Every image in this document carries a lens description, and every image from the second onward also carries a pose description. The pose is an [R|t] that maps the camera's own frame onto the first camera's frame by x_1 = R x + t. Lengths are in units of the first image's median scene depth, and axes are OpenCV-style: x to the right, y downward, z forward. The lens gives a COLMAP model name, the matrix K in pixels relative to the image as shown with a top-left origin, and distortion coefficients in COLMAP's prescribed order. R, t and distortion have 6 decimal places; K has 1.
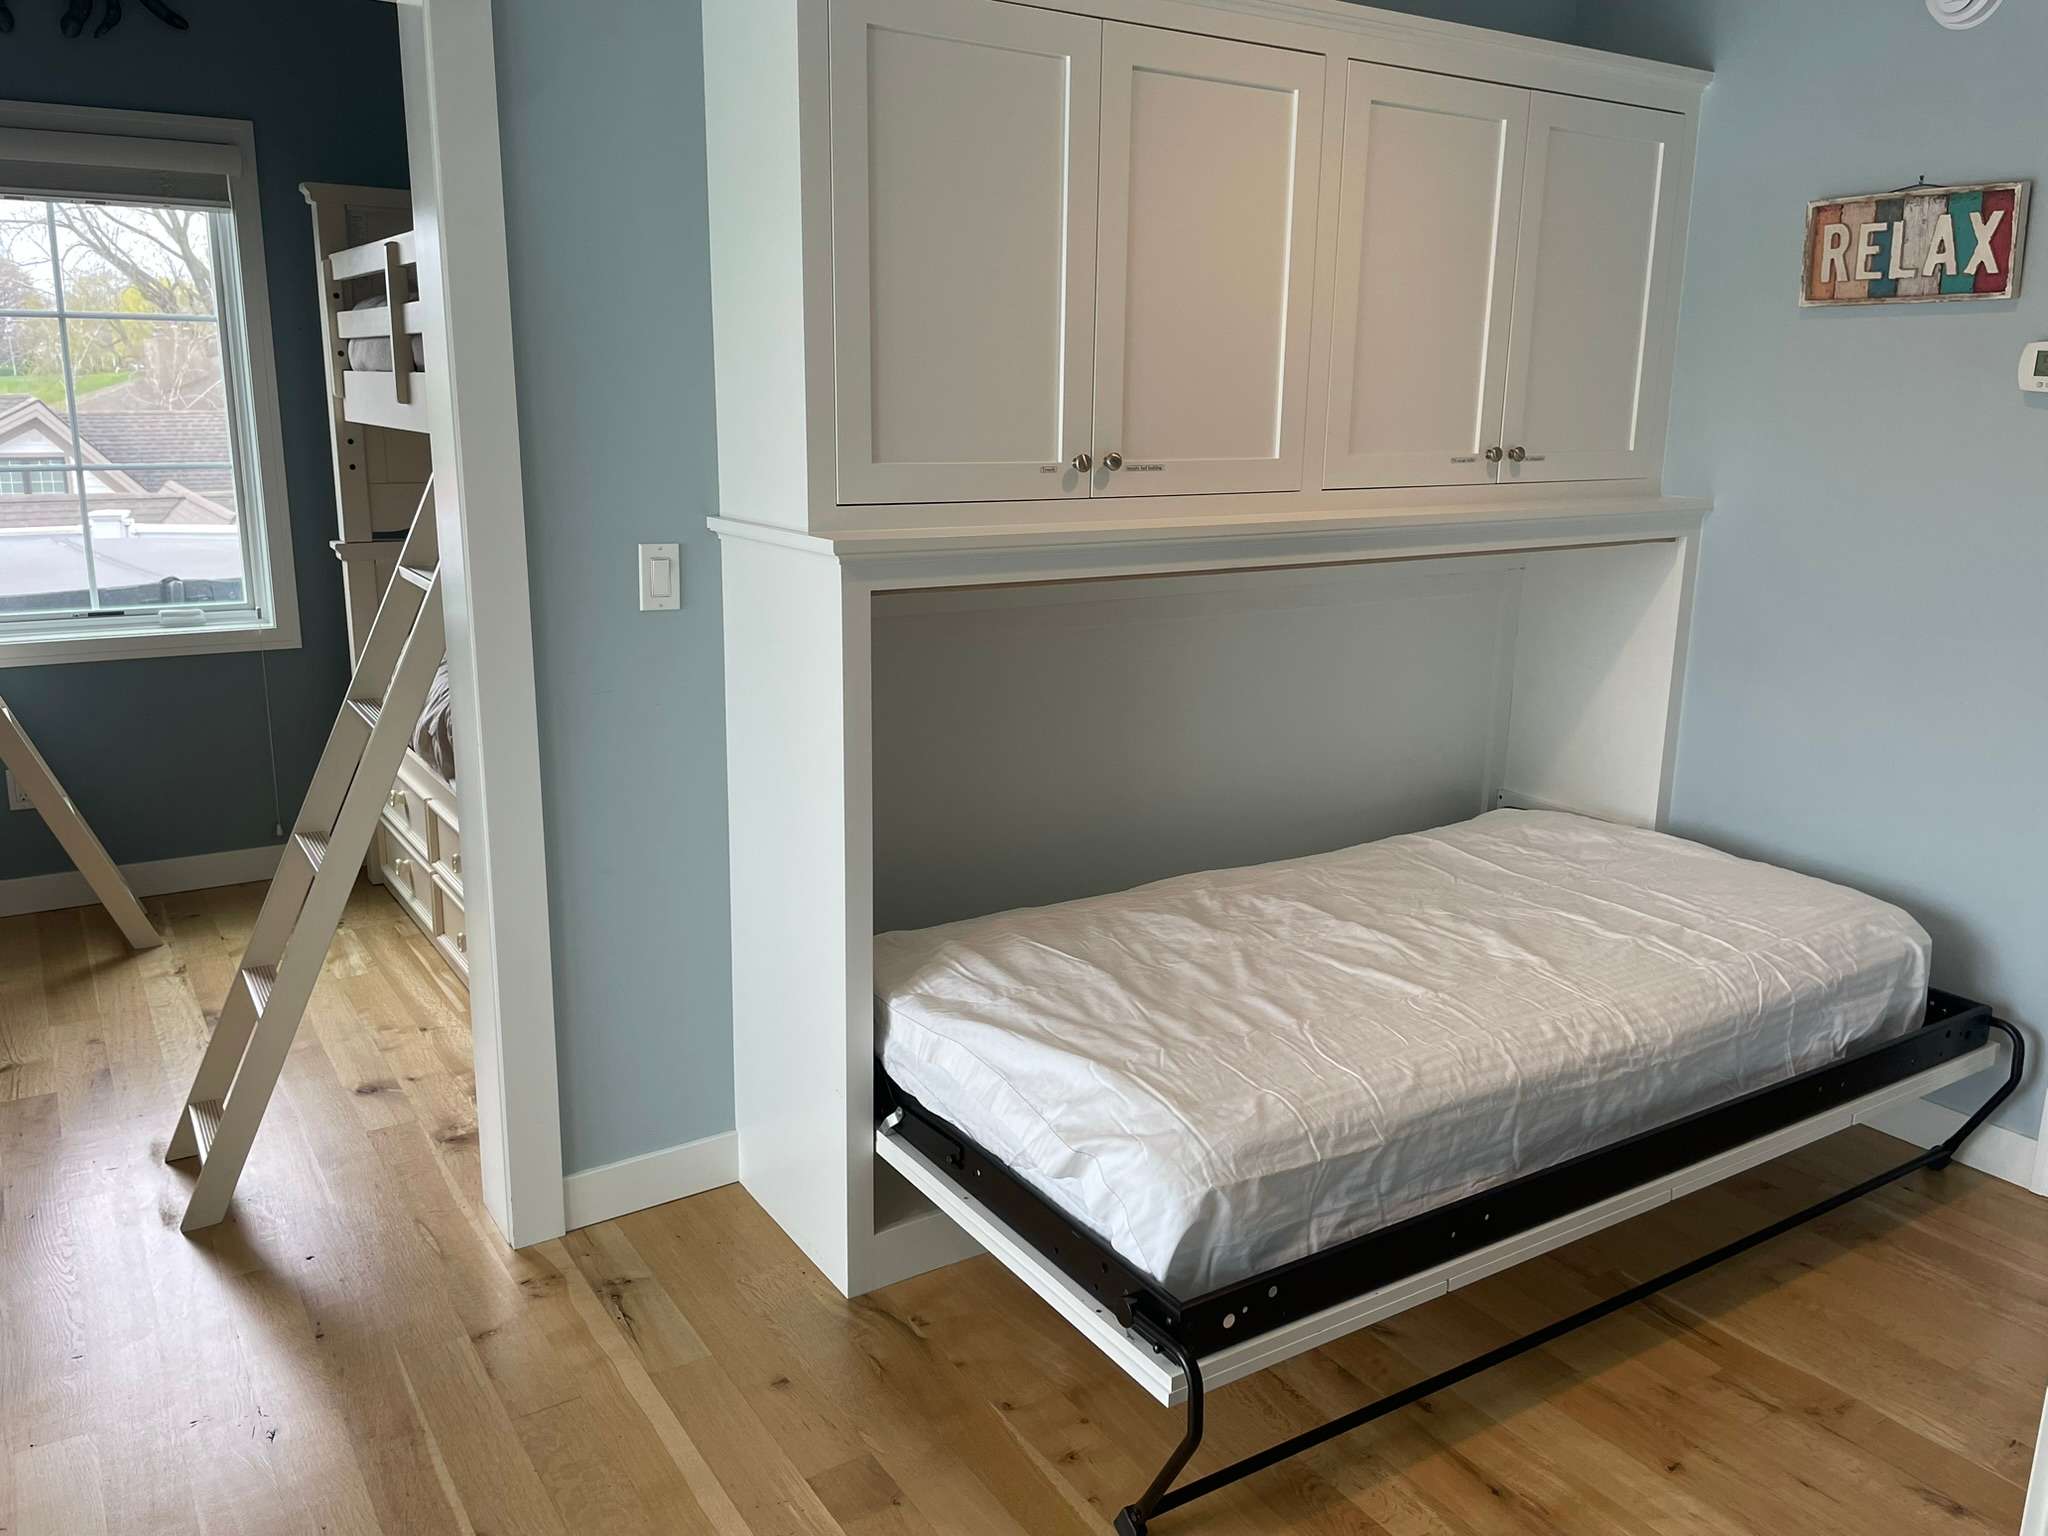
lens RADIAL K [[1566.9, 0, 1020.8], [0, 1566.9, 757.0], [0, 0, 1]] dist [0.098116, -0.119853]
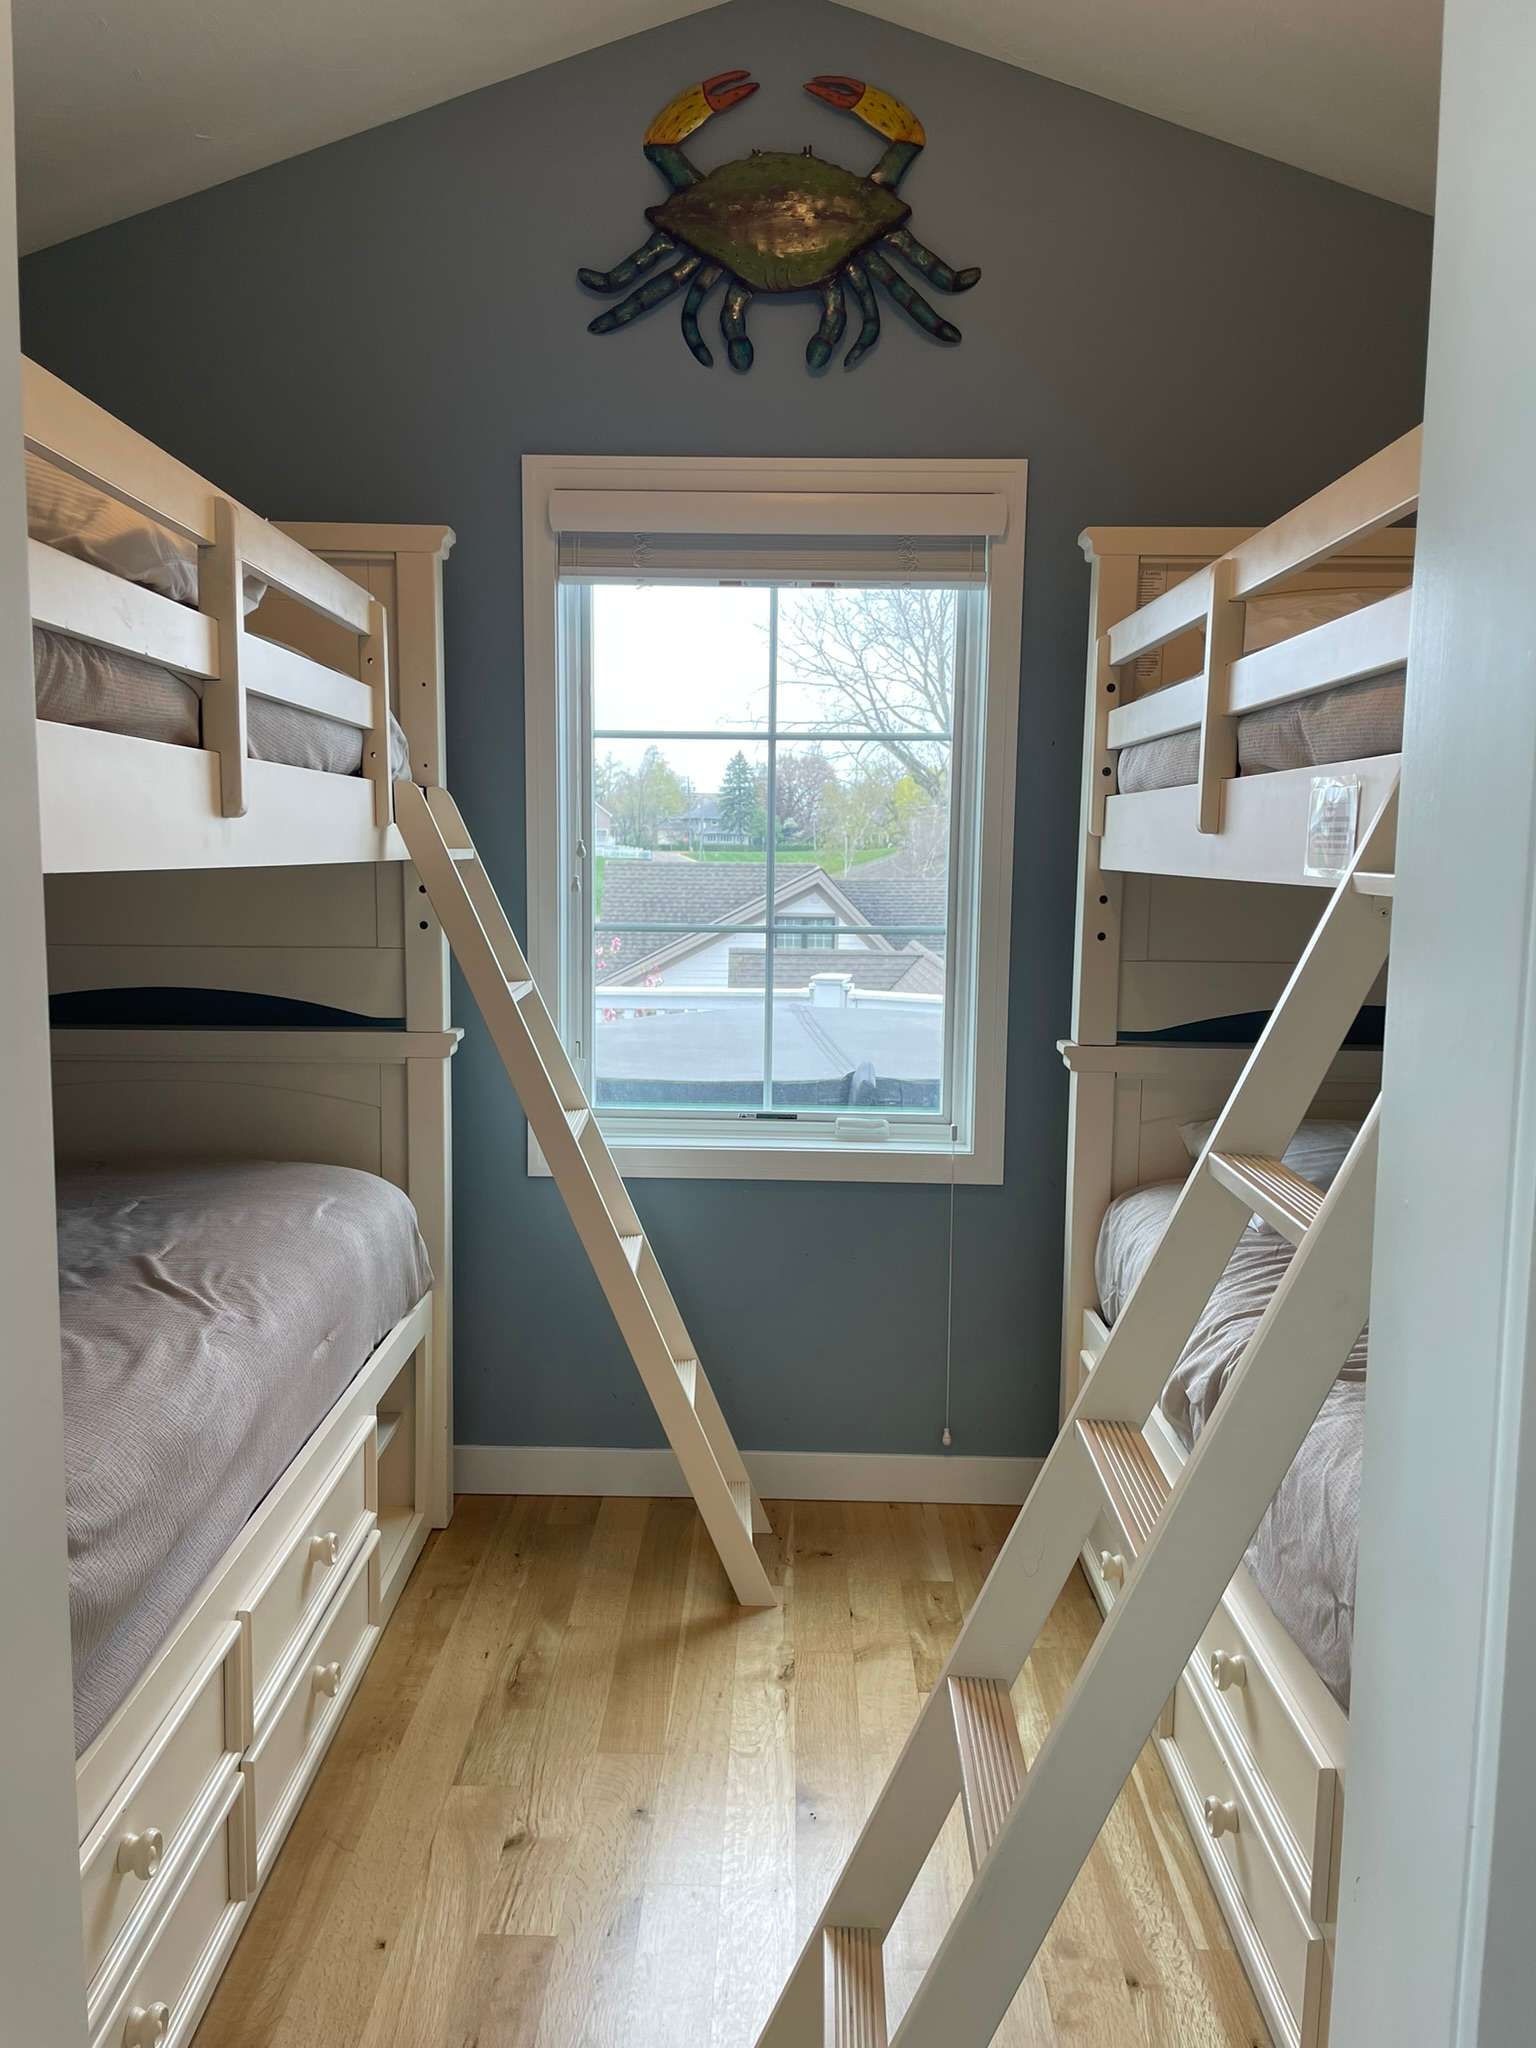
lens RADIAL K [[1566.9, 0, 767.0], [0, 1566.9, 1000.3], [0, 0, 1]] dist [0.098116, -0.119853]
pose [[0.836072, 0.051915, -0.546159, -0.173975], [-0.127460, 0.986654, -0.101332, -0.070153], [0.533609, 0.154335, 0.831530, 0.375633]]
